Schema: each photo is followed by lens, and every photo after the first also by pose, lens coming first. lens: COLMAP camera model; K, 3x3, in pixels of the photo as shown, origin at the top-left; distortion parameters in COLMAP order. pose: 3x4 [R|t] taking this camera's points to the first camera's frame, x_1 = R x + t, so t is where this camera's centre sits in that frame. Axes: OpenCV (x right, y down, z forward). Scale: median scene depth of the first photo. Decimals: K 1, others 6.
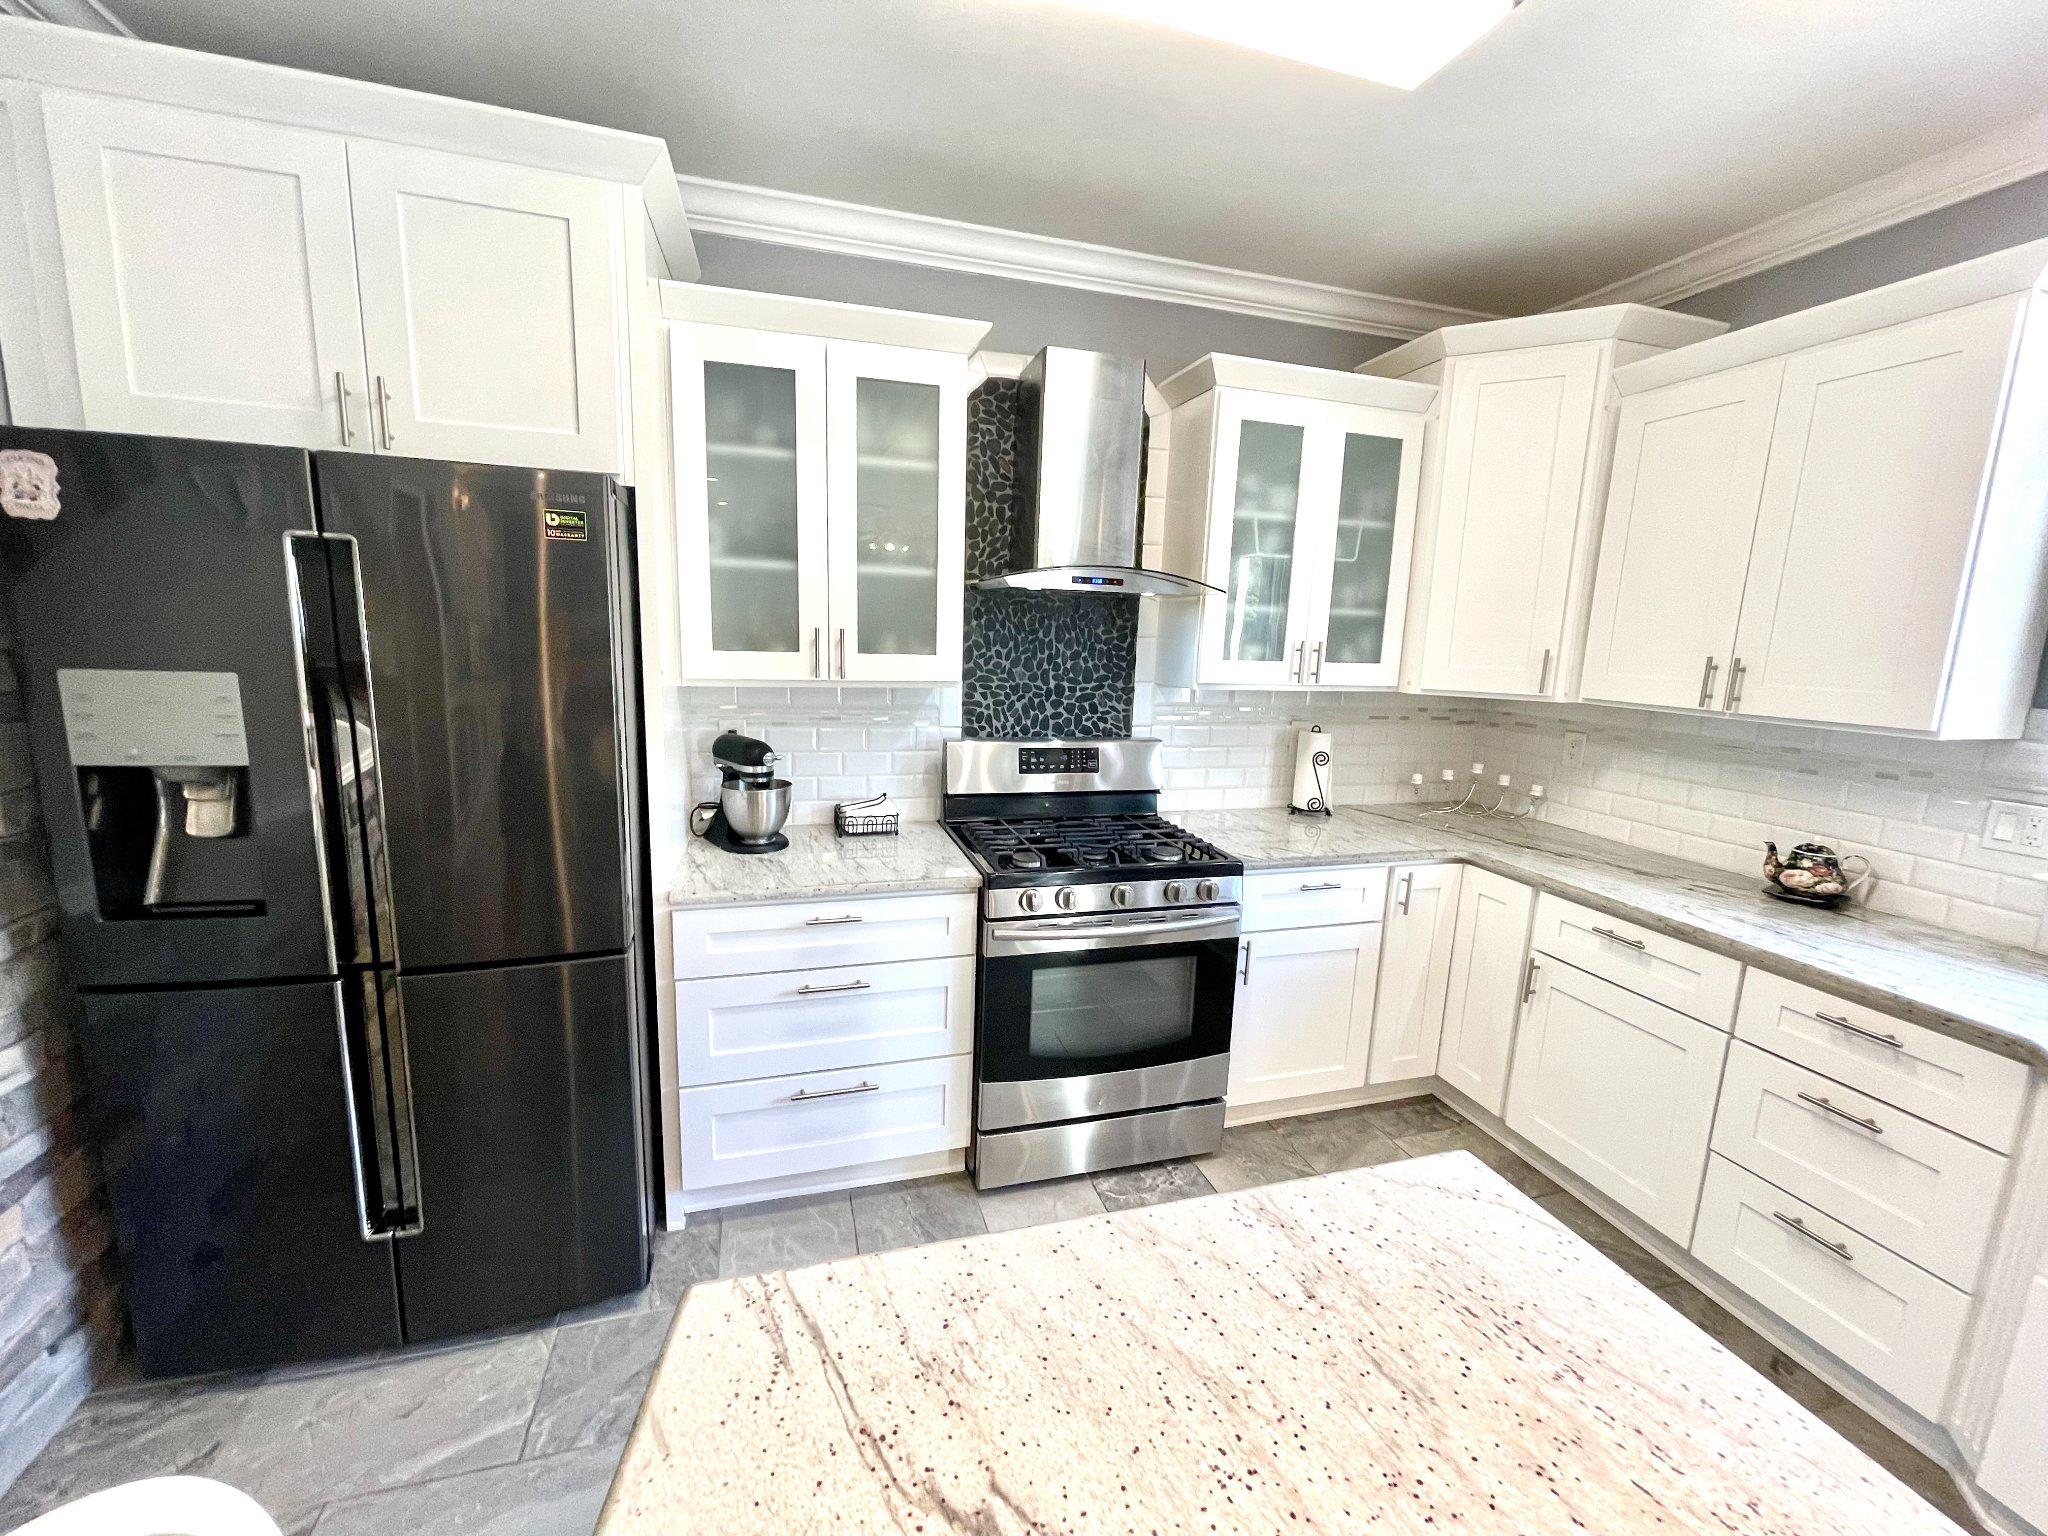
lens RADIAL K [[824.6, 0, 1015.9], [0, 824.6, 769.0], [0, 0, 1]] dist [-0.001139, 0.001057]
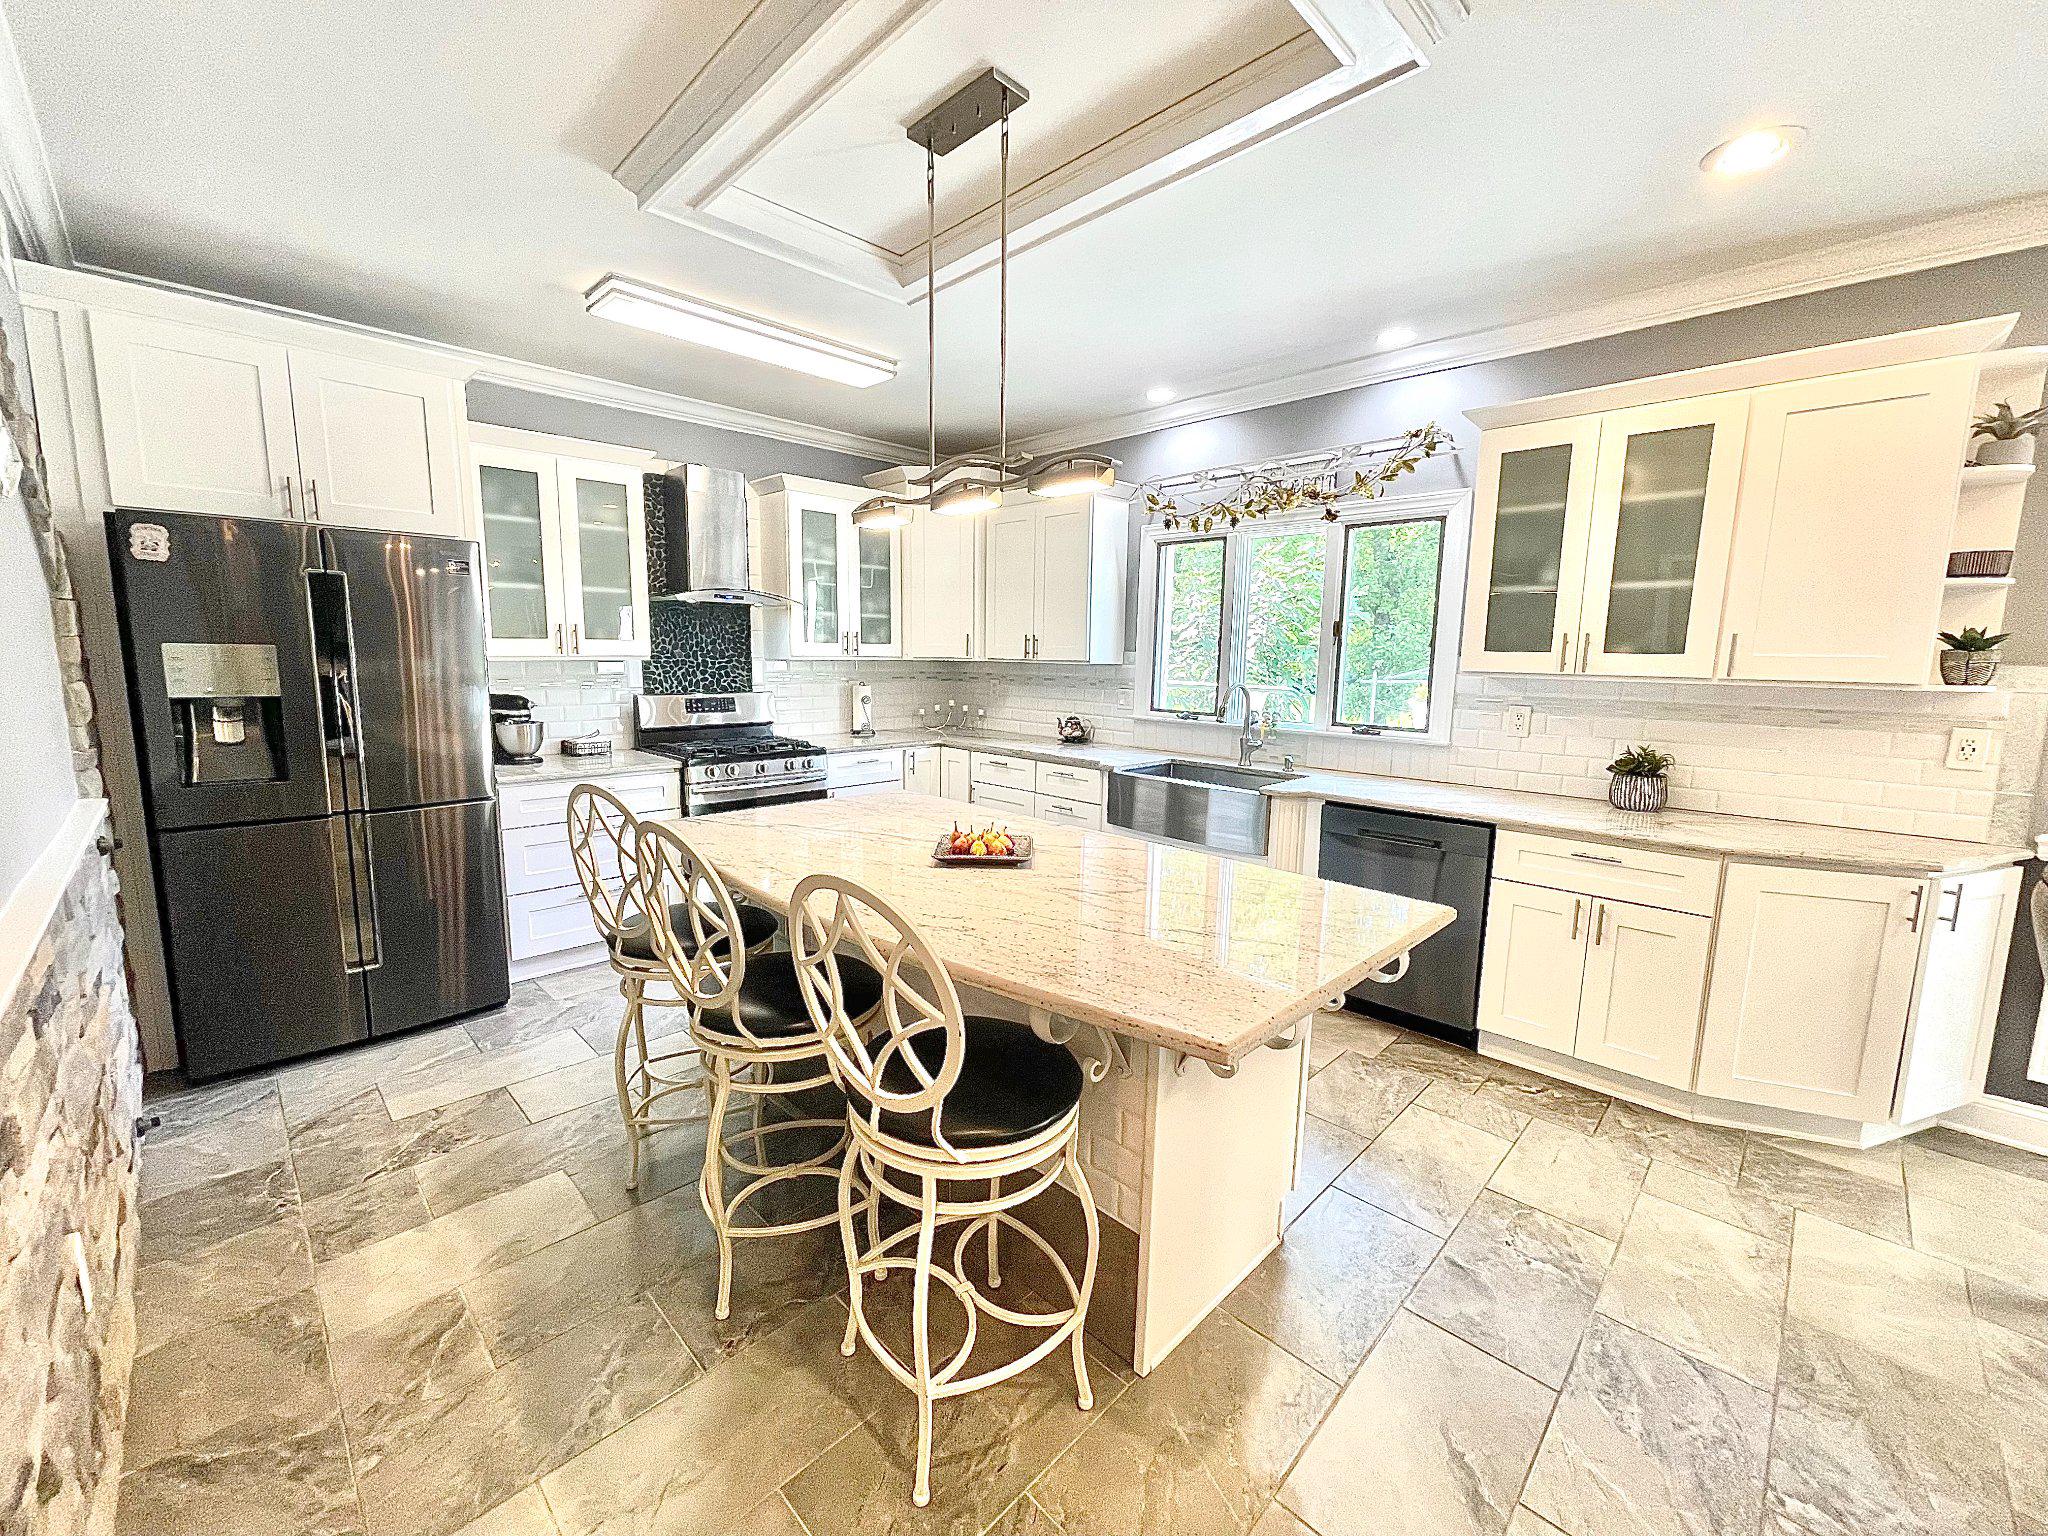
lens RADIAL K [[824.6, 0, 1019.3], [0, 824.6, 768.1], [0, 0, 1]] dist [-0.001139, 0.001057]
pose [[0.875183, -0.088064, 0.475710, -0.218384], [0.093662, 0.995532, 0.011981, 0.164982], [-0.474640, 0.034071, 0.879521, -0.796002]]
